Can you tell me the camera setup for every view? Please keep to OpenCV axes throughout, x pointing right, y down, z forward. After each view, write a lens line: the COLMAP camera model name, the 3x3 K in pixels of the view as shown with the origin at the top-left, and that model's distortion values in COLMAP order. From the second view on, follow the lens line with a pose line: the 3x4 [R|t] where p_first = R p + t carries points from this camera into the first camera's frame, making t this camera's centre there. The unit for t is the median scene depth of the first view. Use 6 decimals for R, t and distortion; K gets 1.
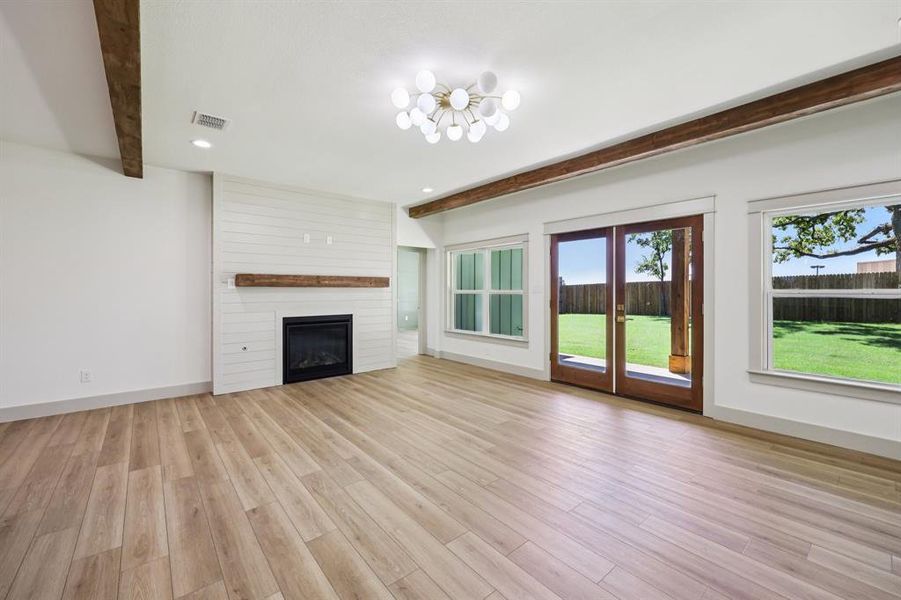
lens RADIAL K [[369.7, 0, 446.3], [0, 369.7, 292.8], [0, 0, 1]] dist [-0.000093, -0.000707]
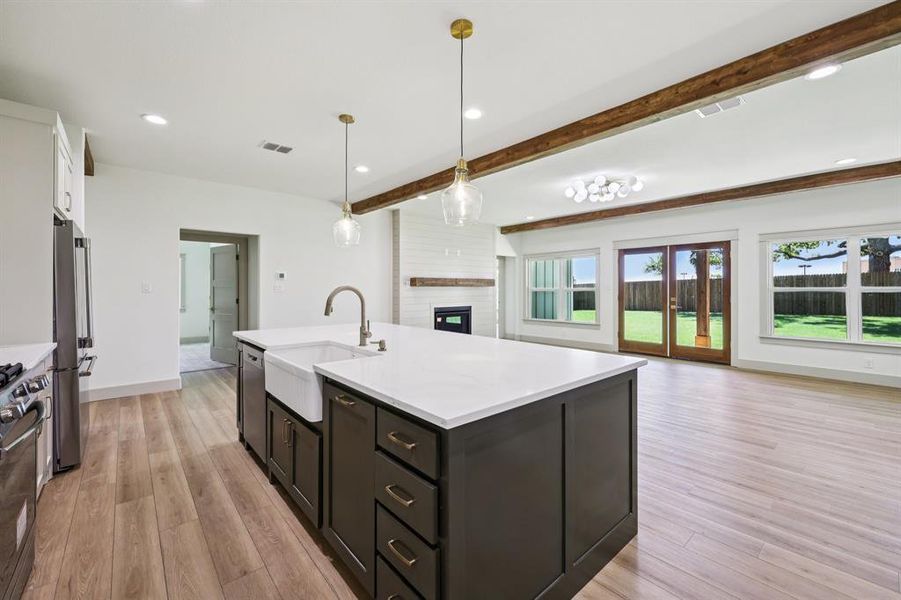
lens RADIAL K [[369.7, 0, 446.6], [0, 369.7, 289.6], [0, 0, 1]] dist [-0.000093, -0.000707]
pose [[0.999862, -0.002859, 0.016377, -0.354158], [0.002954, 0.999979, -0.005770, 0.004357], [-0.016360, 0.005818, 0.999849, -0.367540]]
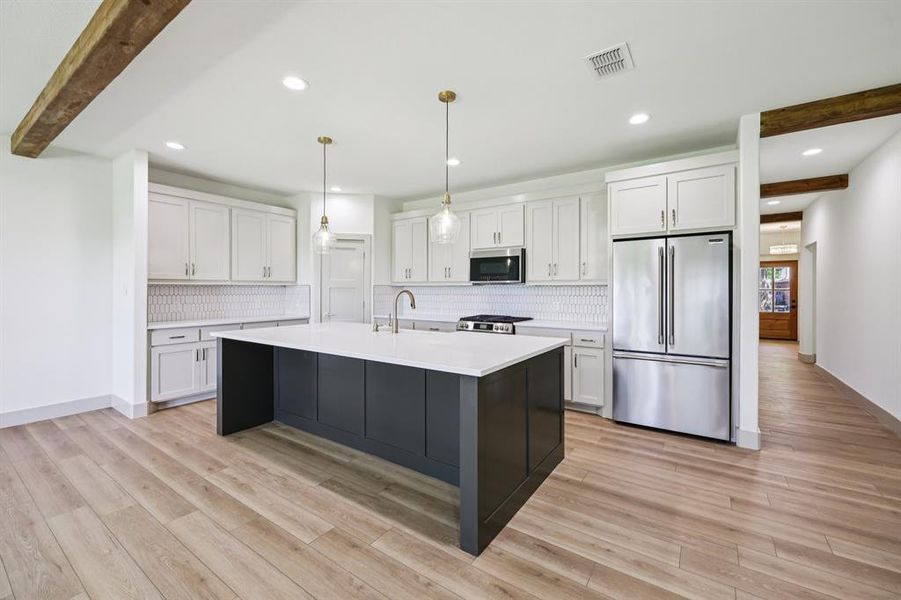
lens RADIAL K [[369.7, 0, 448.4], [0, 369.7, 302.1], [0, 0, 1]] dist [-0.000093, -0.000707]
pose [[-0.964198, 0.005733, -0.265121, -0.372206], [-0.004437, 0.999278, 0.037743, -0.003312], [0.265146, 0.037568, -0.963476, 0.565766]]
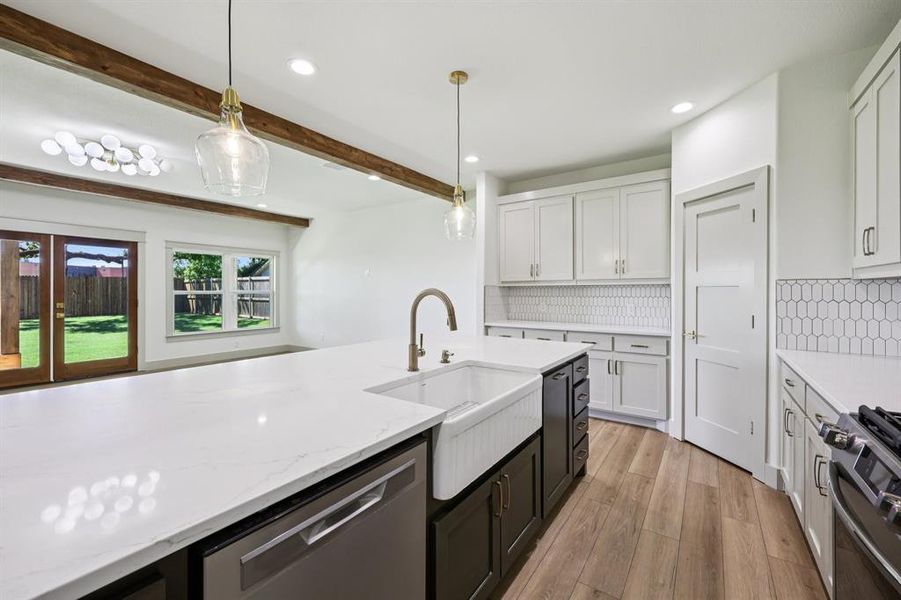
lens RADIAL K [[369.7, 0, 453.2], [0, 369.7, 295.6], [0, 0, 1]] dist [-0.000093, -0.000707]
pose [[-0.262175, -0.012938, 0.964934, -0.725271], [0.006579, 0.999863, 0.015194, -0.000706], [-0.964998, 0.010331, -0.262054, 0.077192]]
